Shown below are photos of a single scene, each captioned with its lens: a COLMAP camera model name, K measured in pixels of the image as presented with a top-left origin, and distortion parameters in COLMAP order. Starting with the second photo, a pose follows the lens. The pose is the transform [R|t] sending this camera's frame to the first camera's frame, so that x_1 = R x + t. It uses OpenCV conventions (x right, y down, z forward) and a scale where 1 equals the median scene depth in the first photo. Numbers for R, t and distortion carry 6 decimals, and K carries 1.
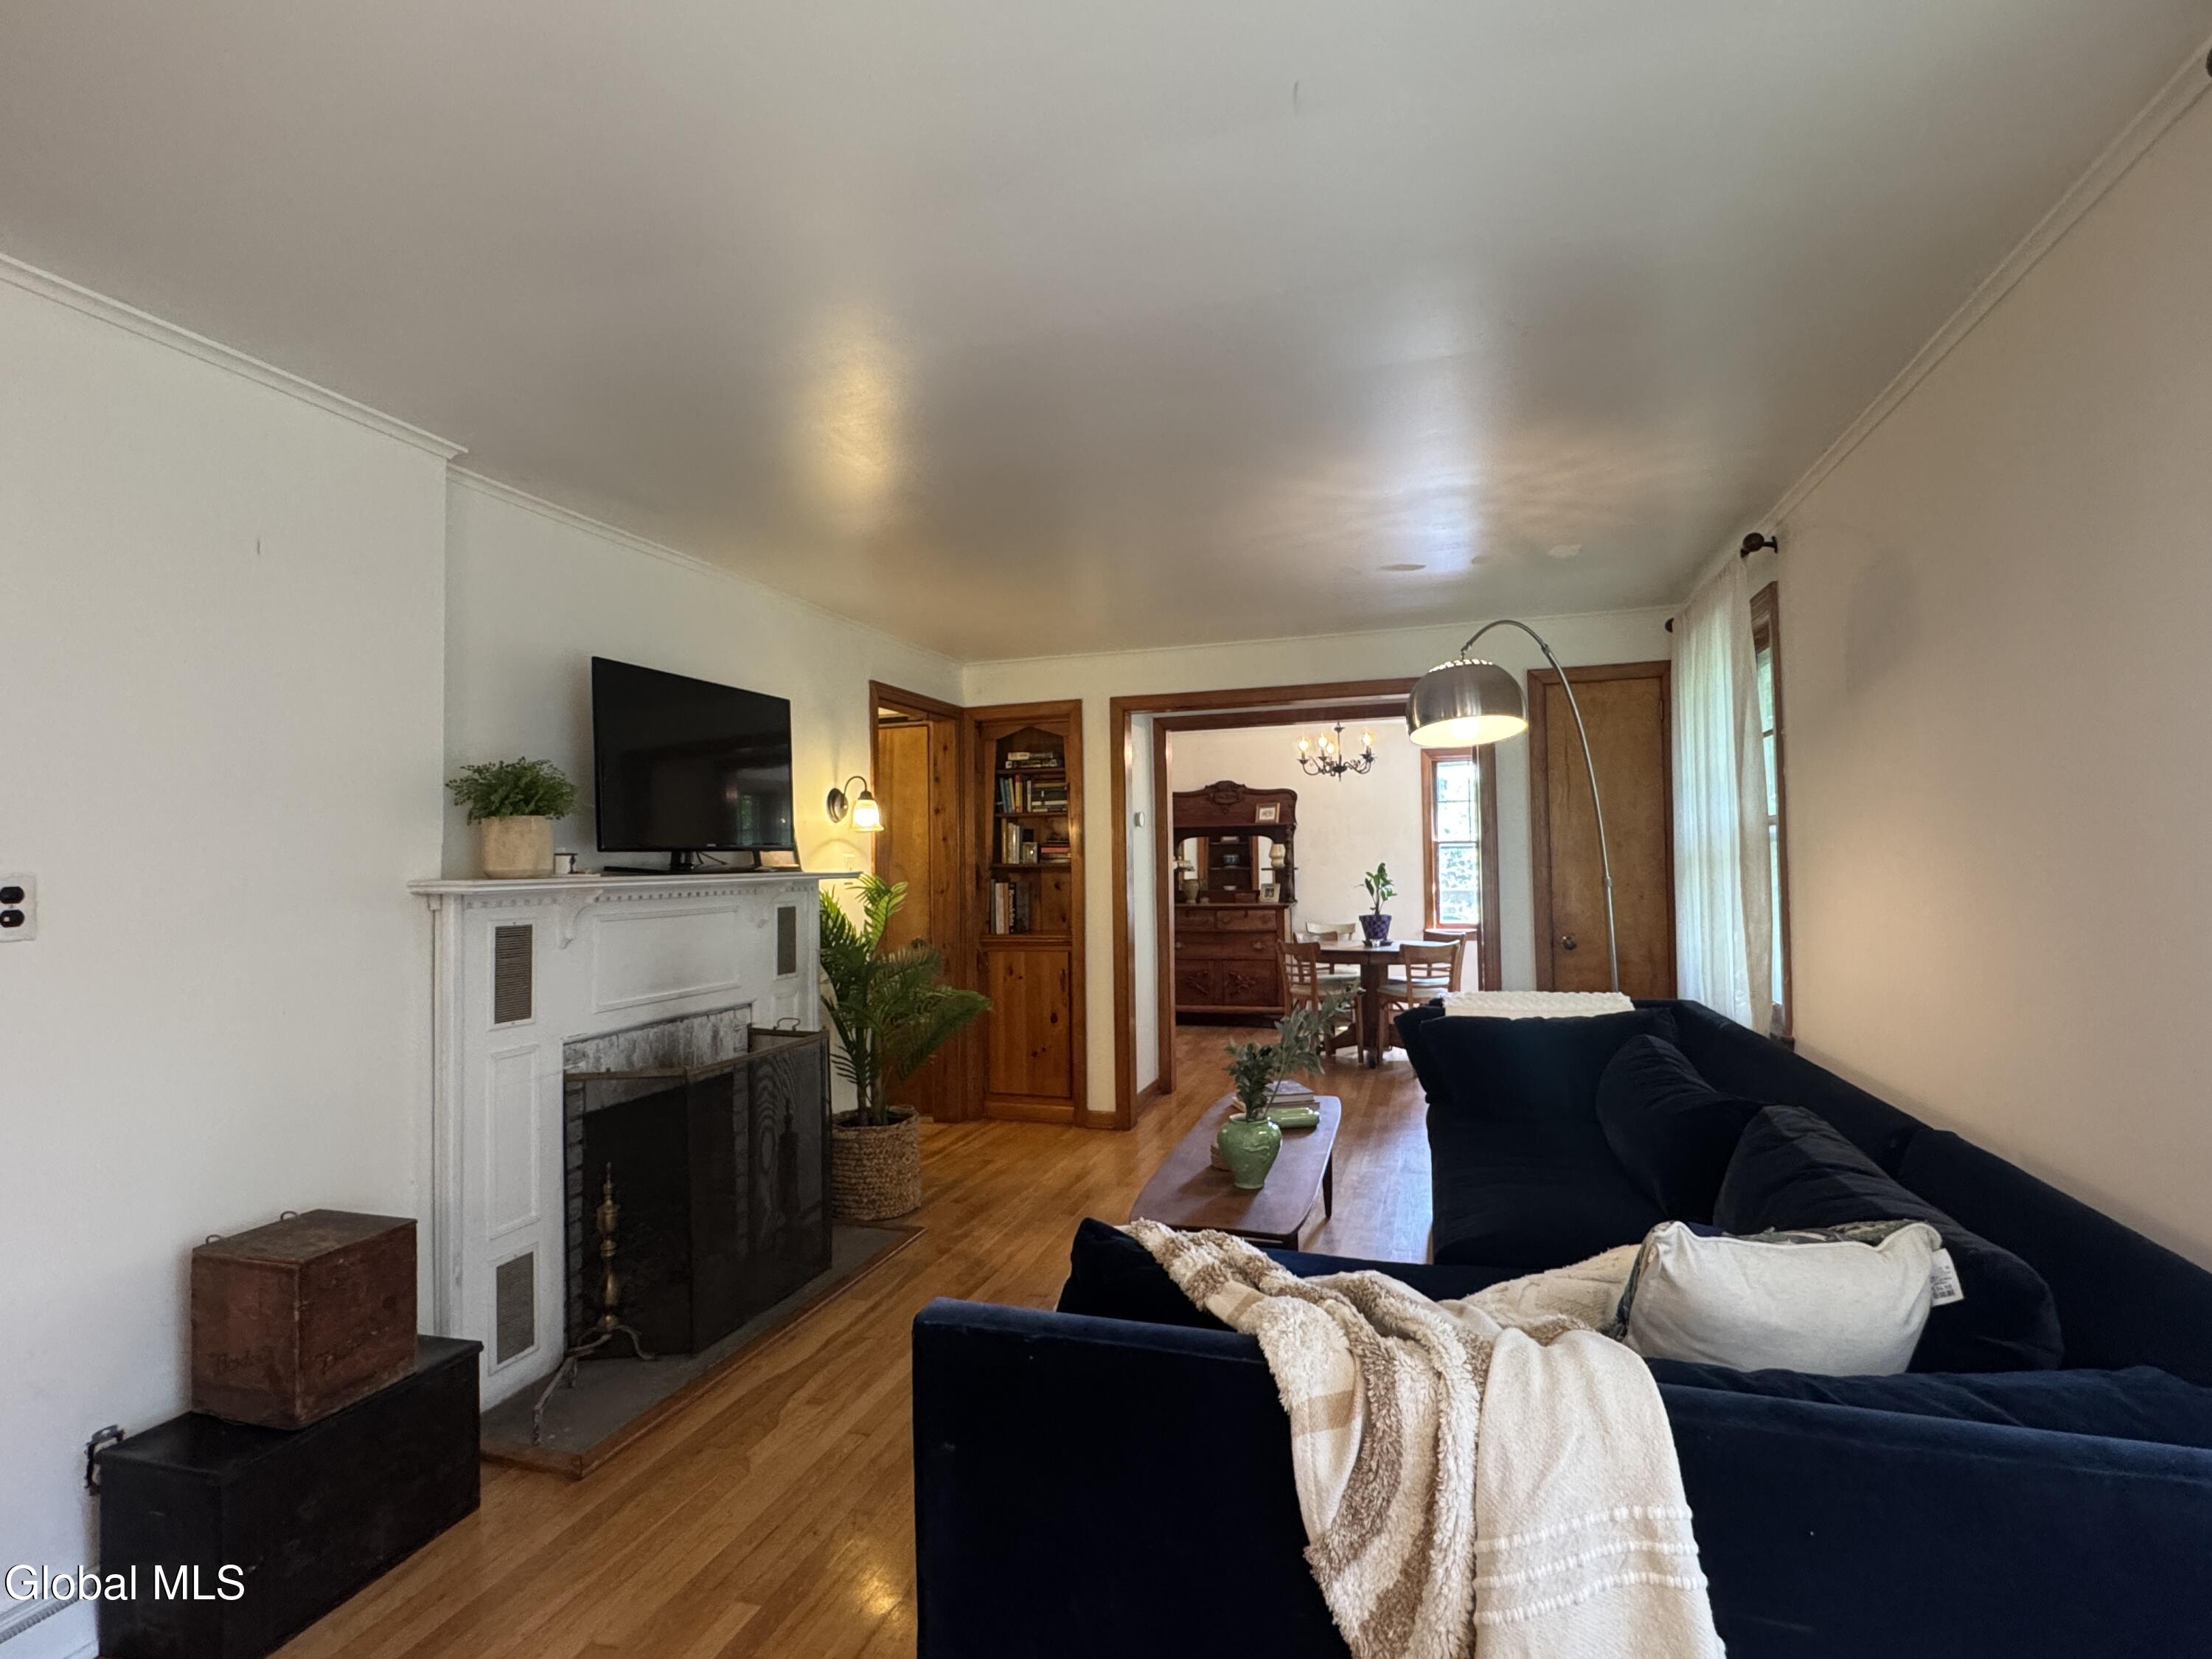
lens RADIAL K [[1101.4, 0, 1115.7], [0, 1101.4, 837.9], [0, 0, 1]] dist [-0.002423, -0.000002]
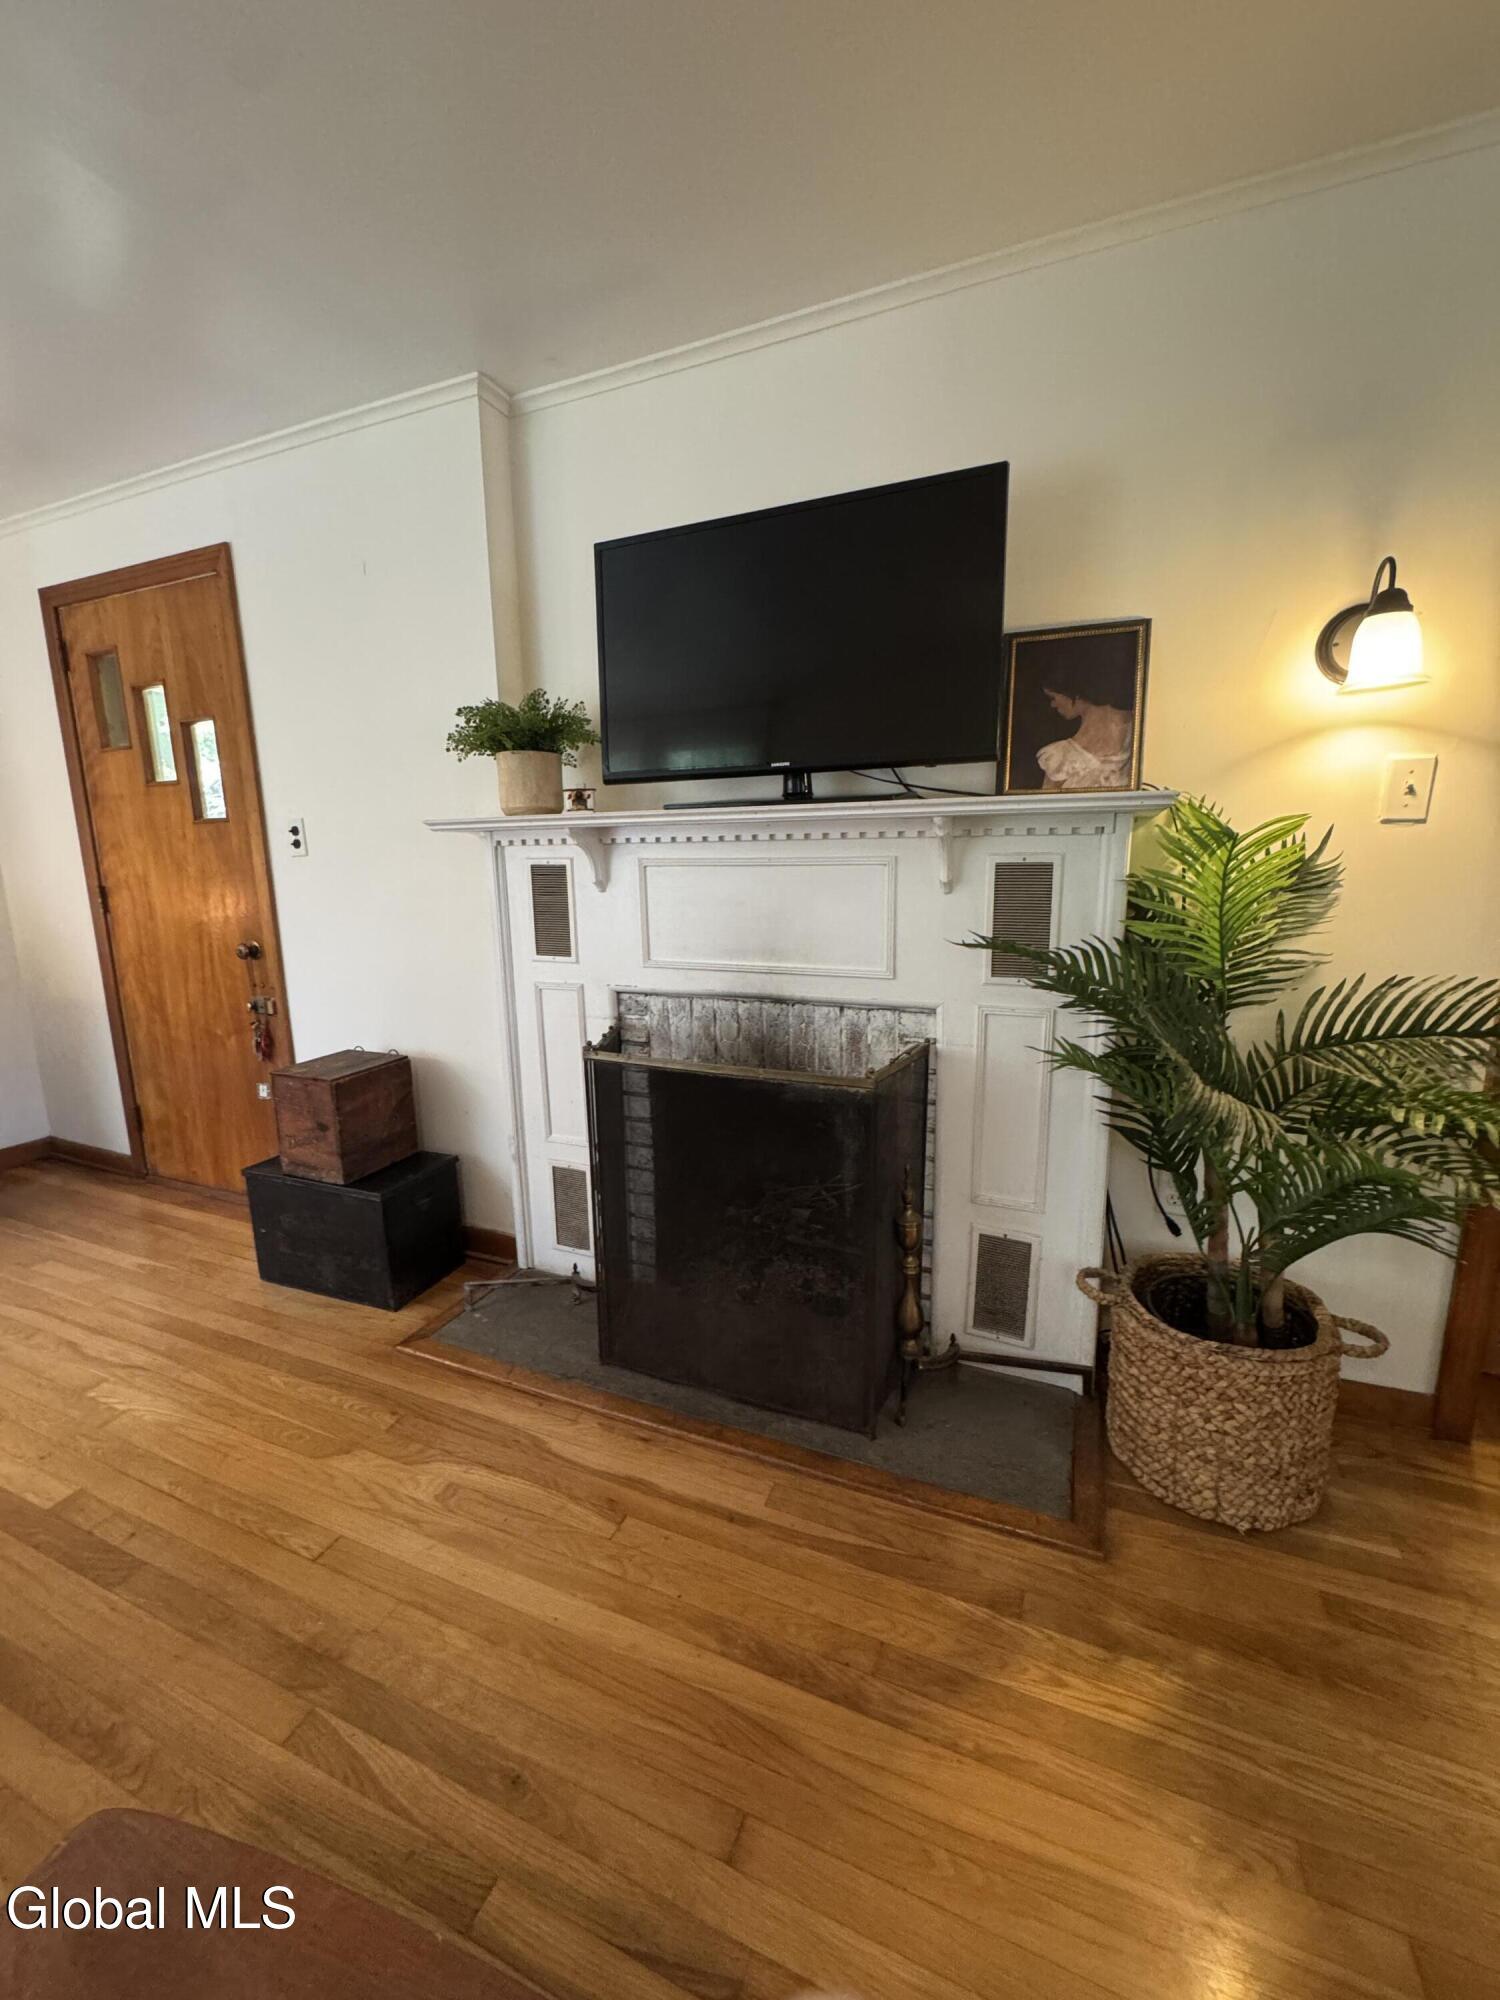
lens RADIAL K [[799.0, 0, 750.0], [0, 799.0, 1000.0], [0, 0, 1]] dist [-0.000811, -0.000020]
pose [[-0.098312, 0.198209, -0.975217, 0.175014], [0.037337, 0.980009, 0.195419, 0.059637], [0.994455, -0.017200, -0.103748, 1.166844]]
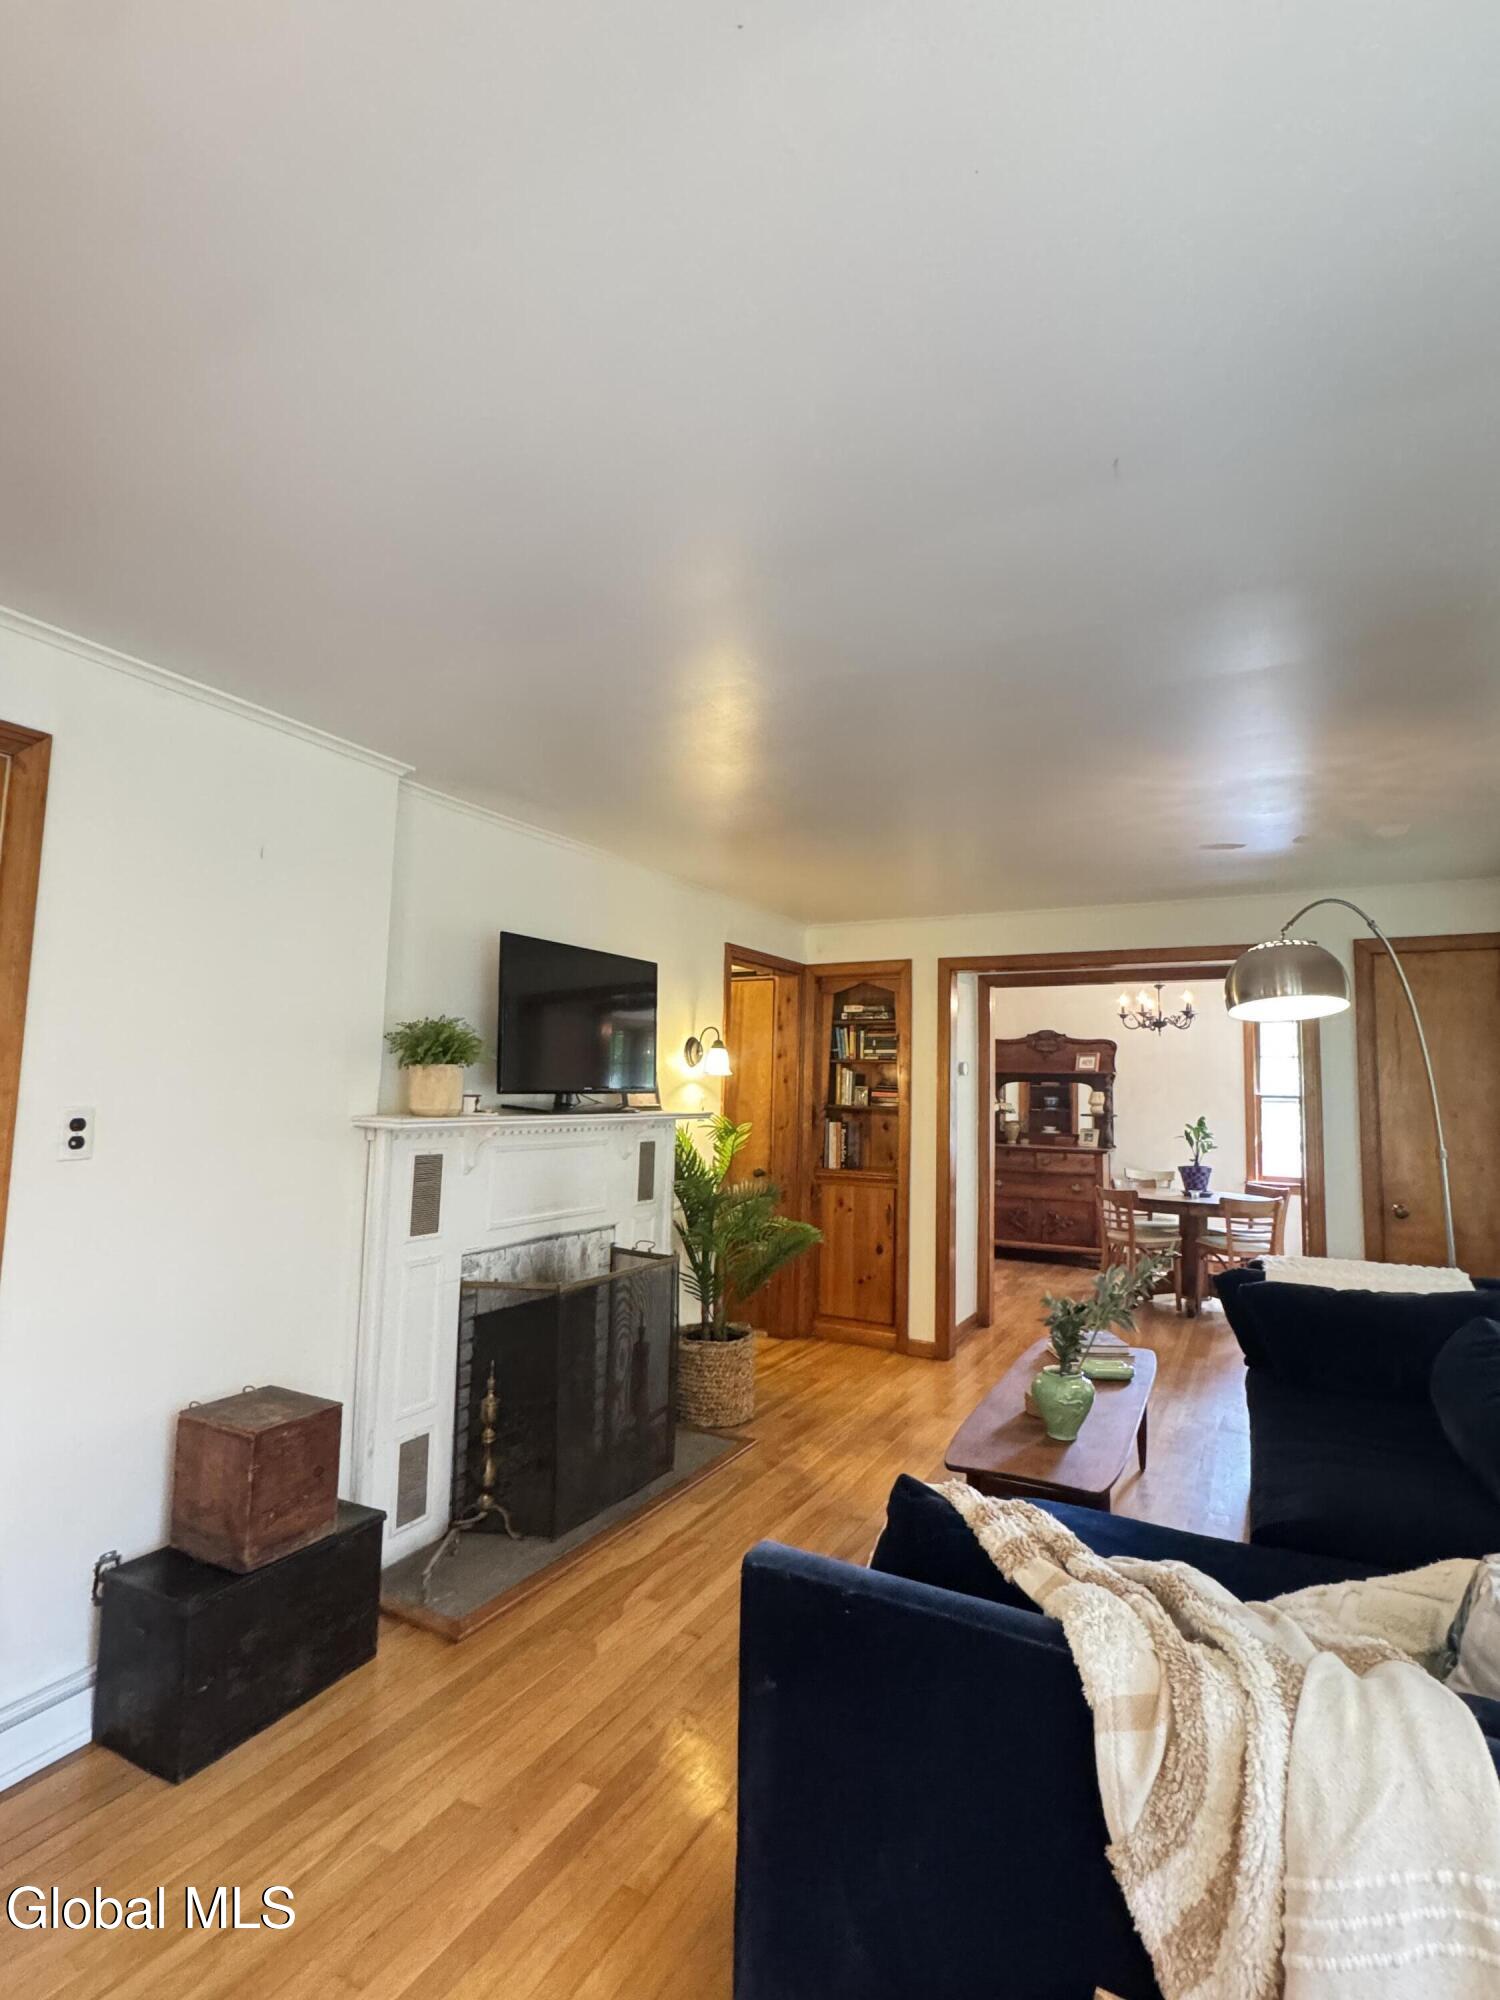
lens RADIAL K [[995.8, 0, 750.0], [0, 995.8, 1000.0], [0, 0, 1]] dist [-0.002423, -0.000002]
pose [[0.981429, 0.020983, -0.190676, 0.001852], [-0.033517, 0.997466, -0.062752, -0.029800], [0.188876, 0.067977, 0.979645, -0.011434]]
